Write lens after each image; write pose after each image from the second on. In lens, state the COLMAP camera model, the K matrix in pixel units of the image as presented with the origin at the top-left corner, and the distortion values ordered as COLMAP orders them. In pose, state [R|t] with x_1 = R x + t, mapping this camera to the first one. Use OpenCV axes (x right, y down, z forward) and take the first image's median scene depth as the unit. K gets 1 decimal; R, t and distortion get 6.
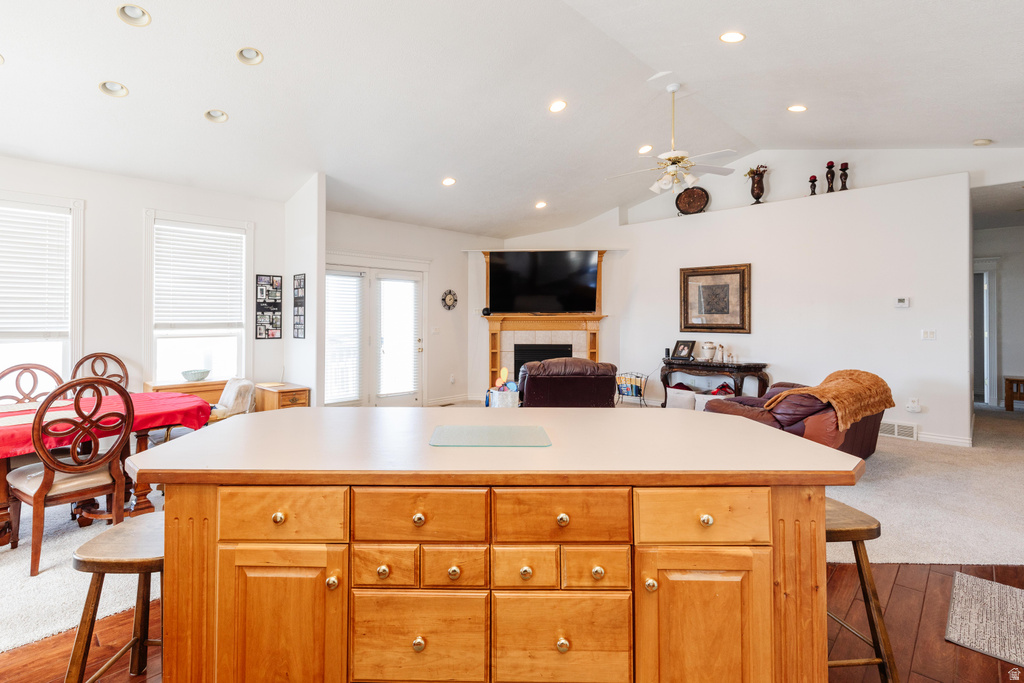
lens RADIAL K [[477.1, 0, 478.4], [0, 477.1, 315.8], [0, 0, 1]] dist [0.011291, -0.001526]
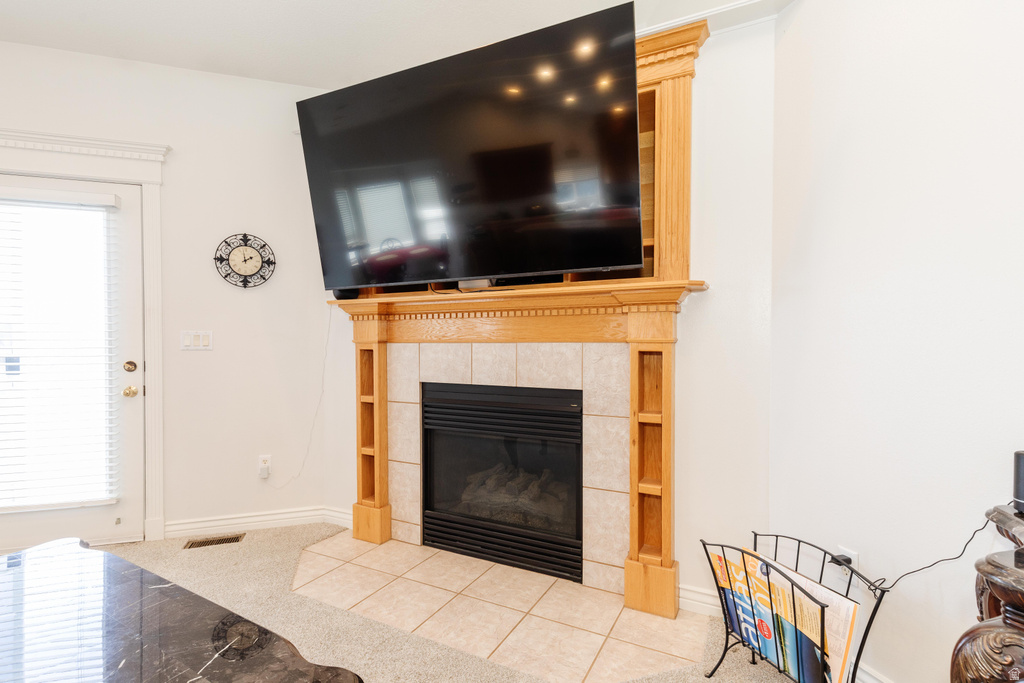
lens RADIAL K [[477.1, 0, 500.9], [0, 477.1, 349.1], [0, 0, 1]] dist [0.011291, -0.001526]
pose [[0.896462, 0.007826, -0.443051, 0.340286], [0.005420, 0.999576, 0.028623, 0.031621], [0.443087, -0.028061, 0.896039, 0.874521]]
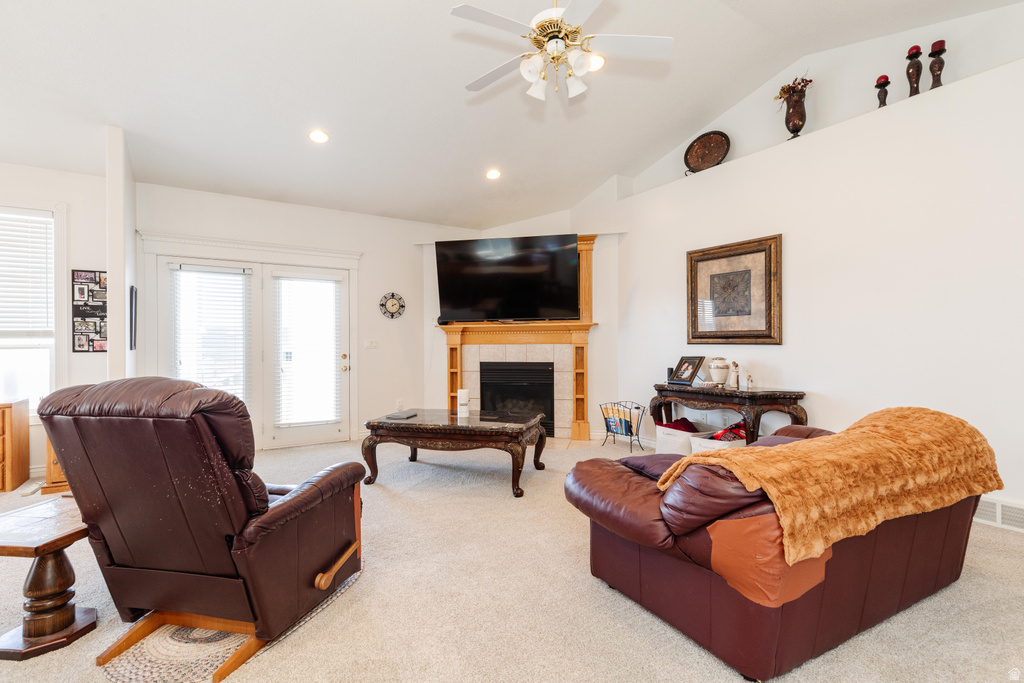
lens RADIAL K [[477.1, 0, 507.0], [0, 477.1, 340.9], [0, 0, 1]] dist [0.011291, -0.001526]
pose [[0.982544, -0.005385, -0.185954, 0.320335], [0.006582, 0.999961, 0.005822, 0.025565], [0.185916, -0.006944, 0.982541, 0.299750]]
